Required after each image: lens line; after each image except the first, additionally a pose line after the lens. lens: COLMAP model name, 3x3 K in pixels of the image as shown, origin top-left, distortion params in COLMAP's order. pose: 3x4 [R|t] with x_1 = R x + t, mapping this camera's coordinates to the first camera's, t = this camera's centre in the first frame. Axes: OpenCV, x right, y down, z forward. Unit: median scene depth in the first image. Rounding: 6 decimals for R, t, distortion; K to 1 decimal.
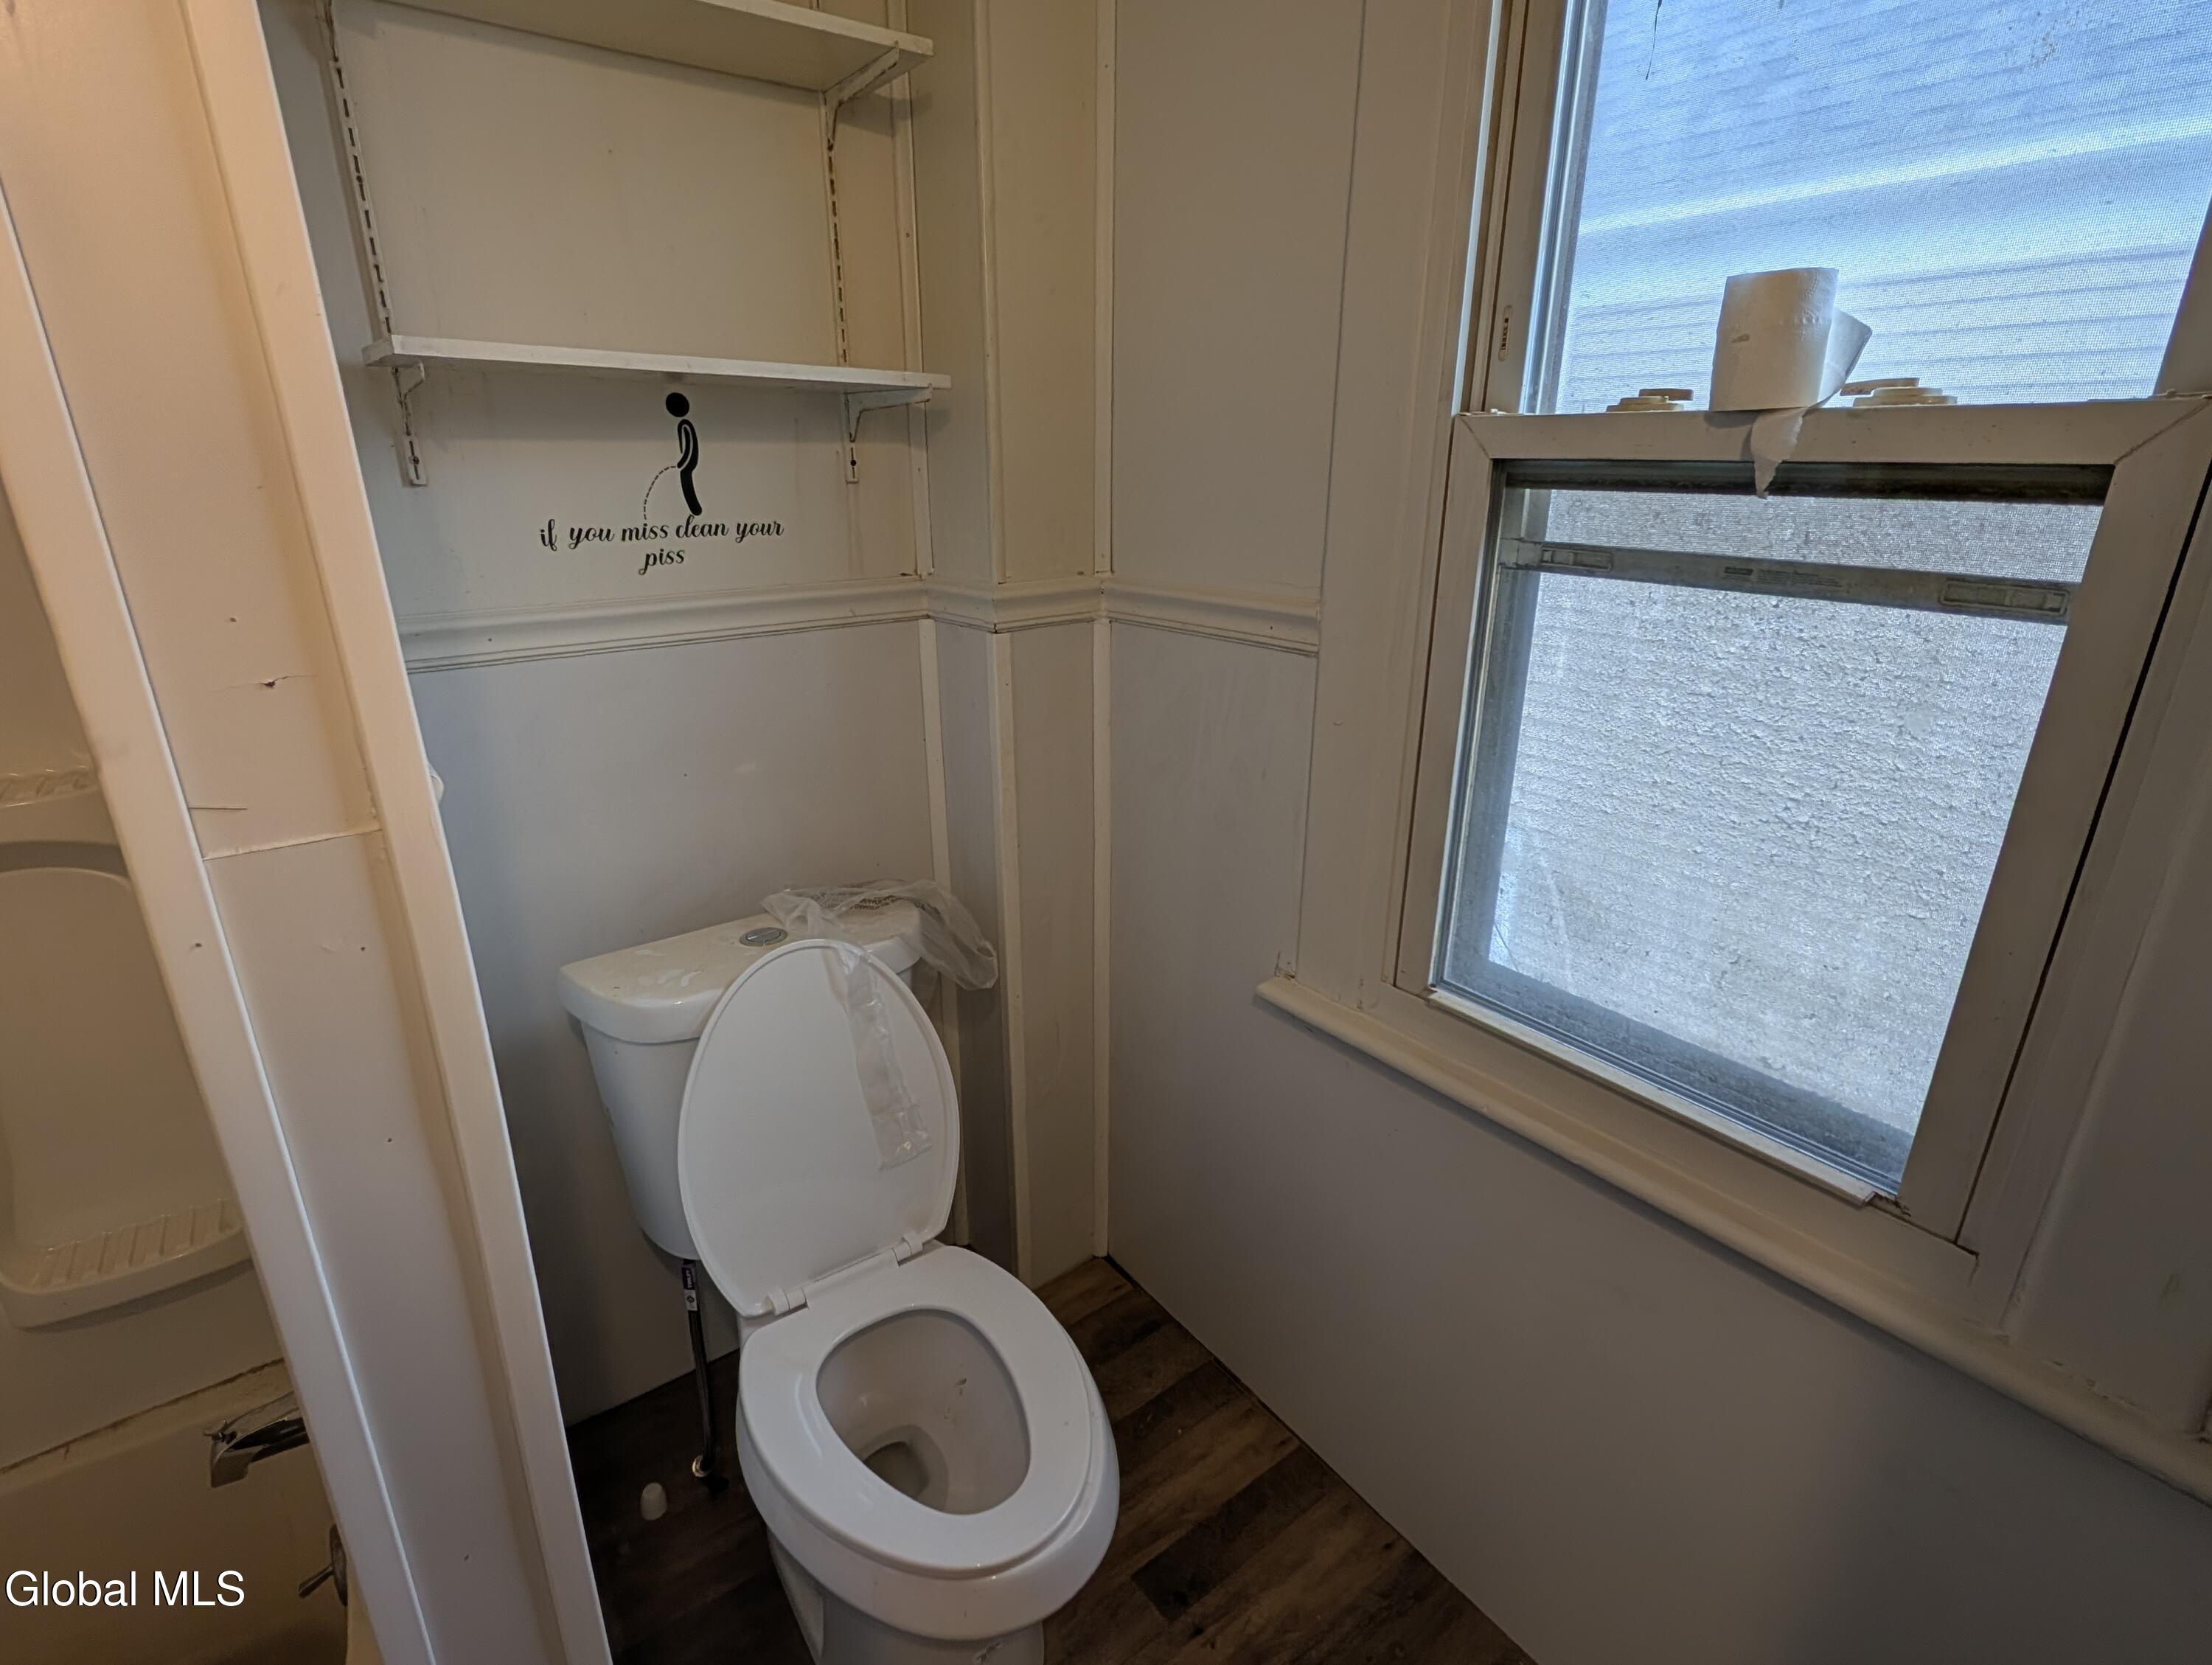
lens RADIAL K [[1085.2, 0, 1106.0], [0, 1085.2, 832.5], [0, 0, 1]] dist [0.001751, -0.000066]
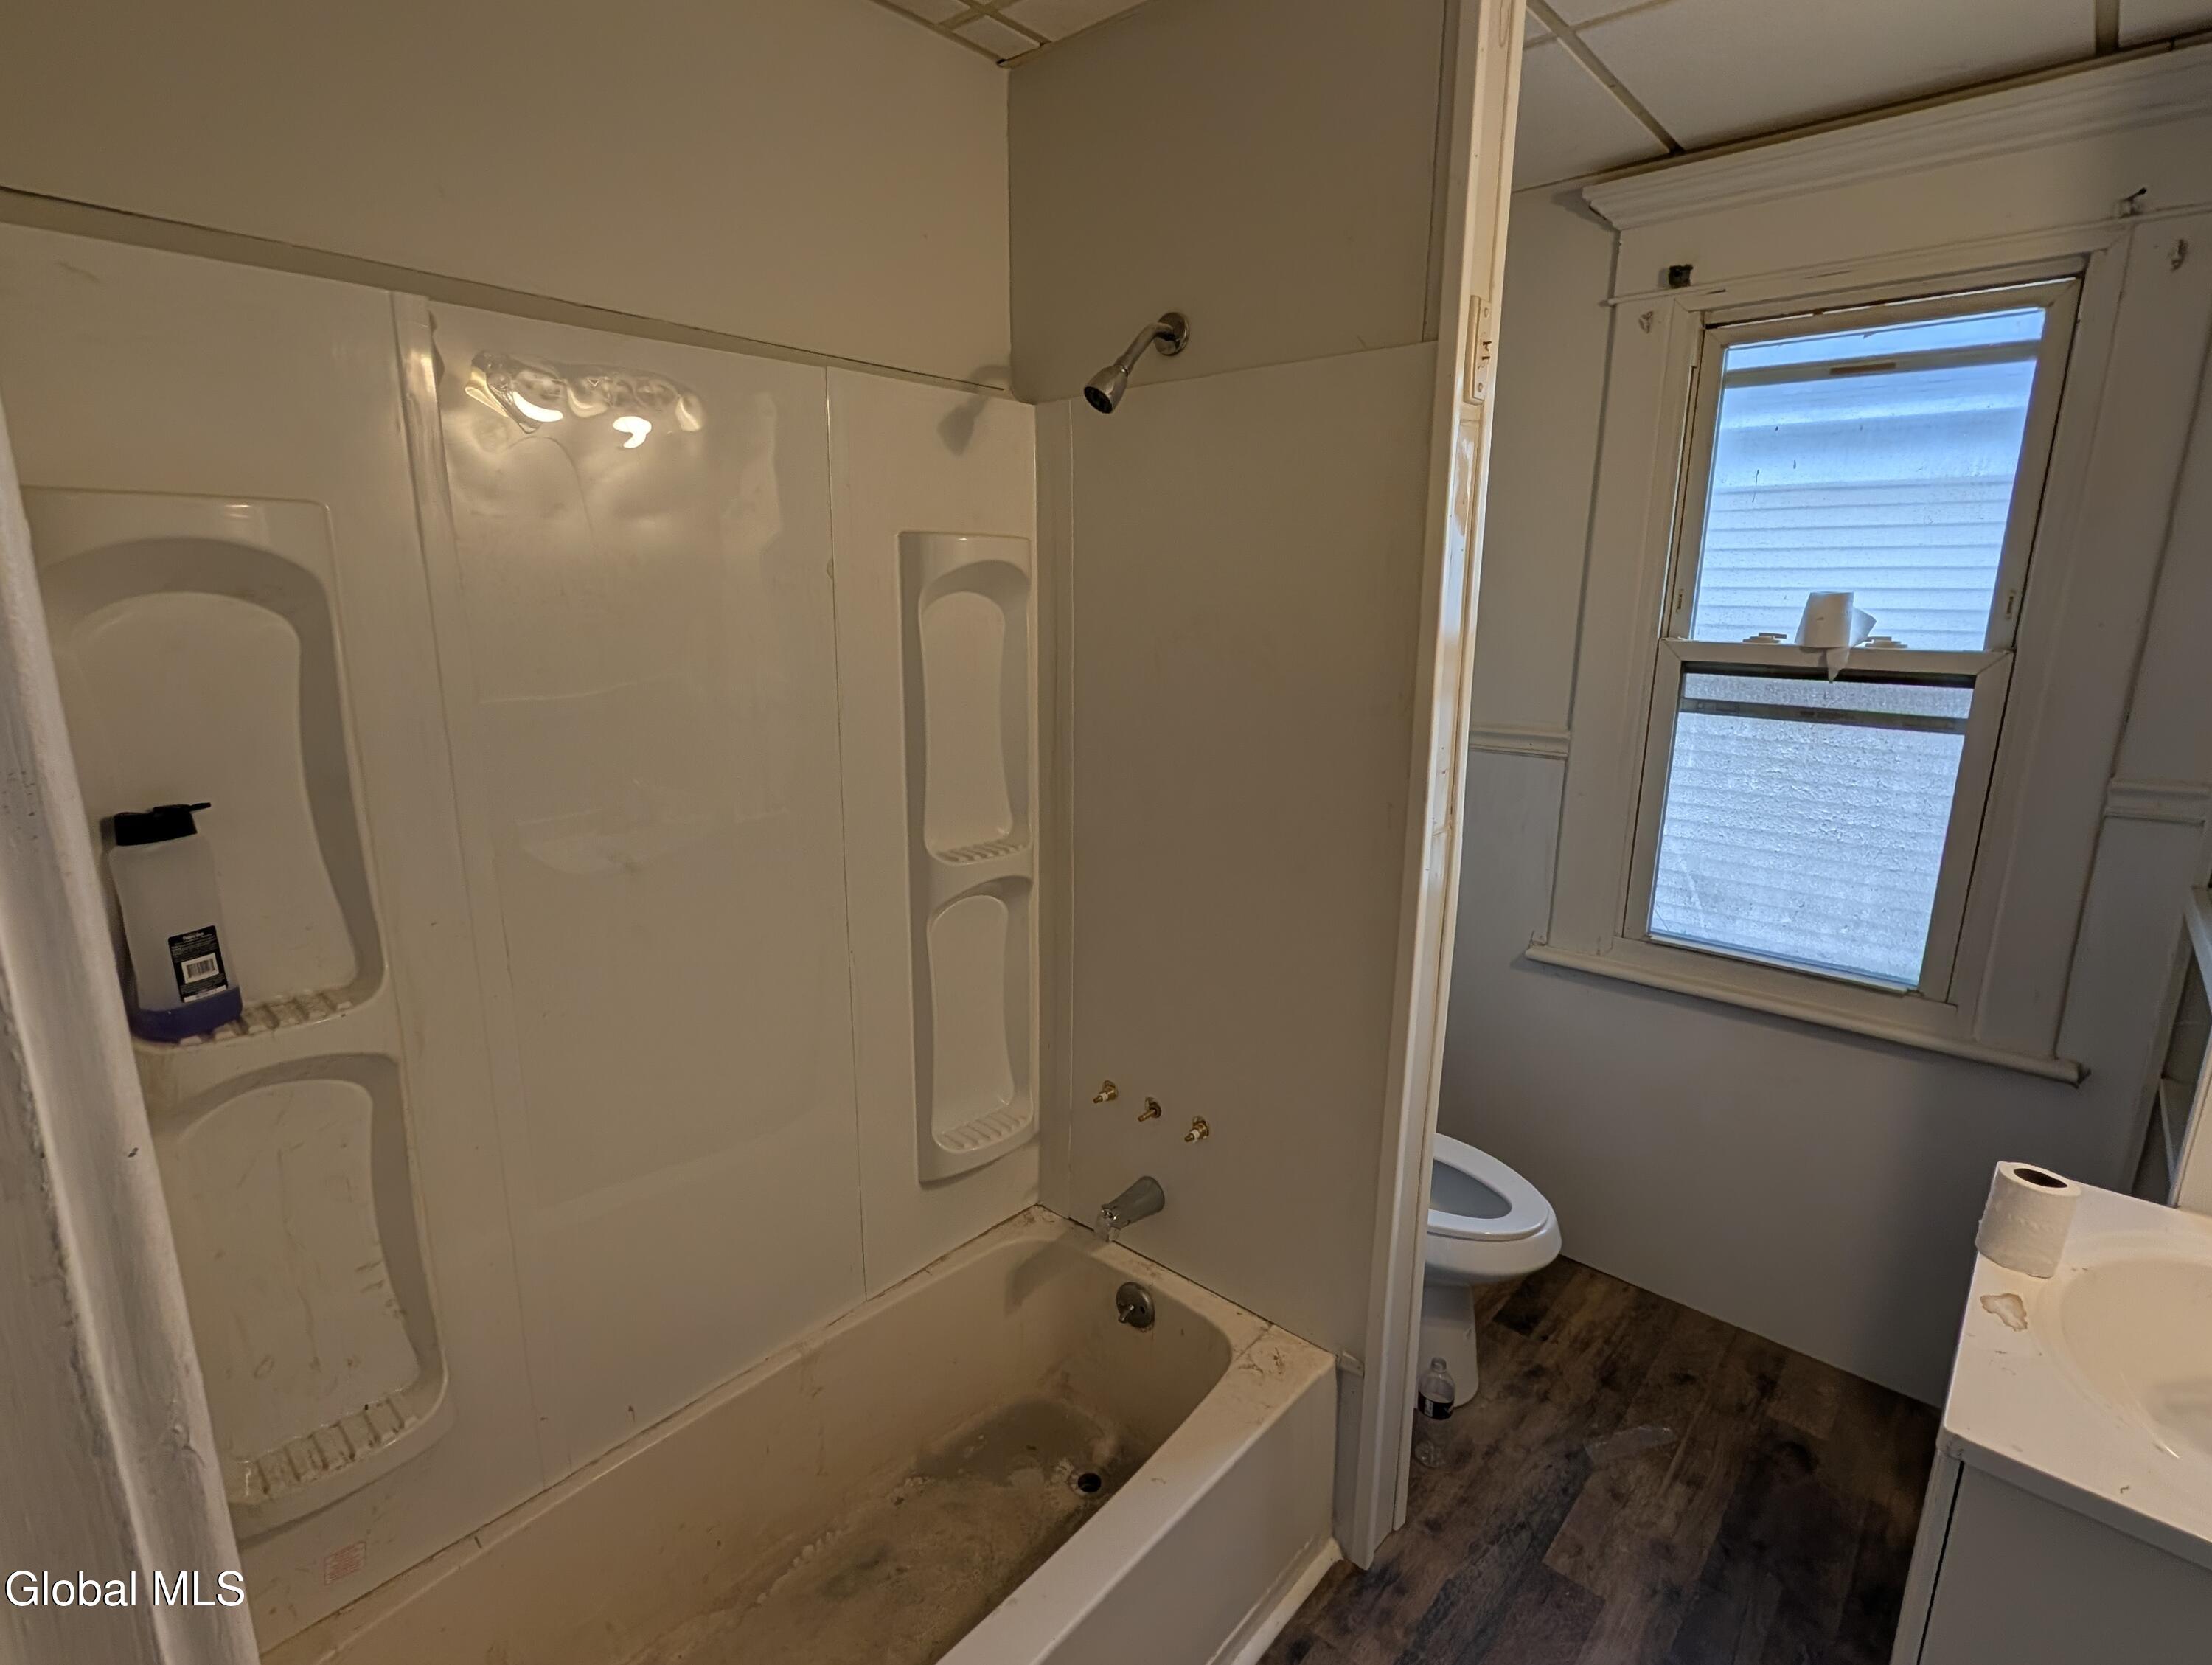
lens RADIAL K [[1085.2, 0, 1106.0], [0, 1085.2, 832.5], [0, 0, 1]] dist [0.001751, -0.000066]
pose [[0.981775, -0.040073, 0.185774, -1.209017], [0.060625, 0.992484, -0.106305, 0.142433], [-0.180118, 0.115630, 0.976825, -0.844351]]
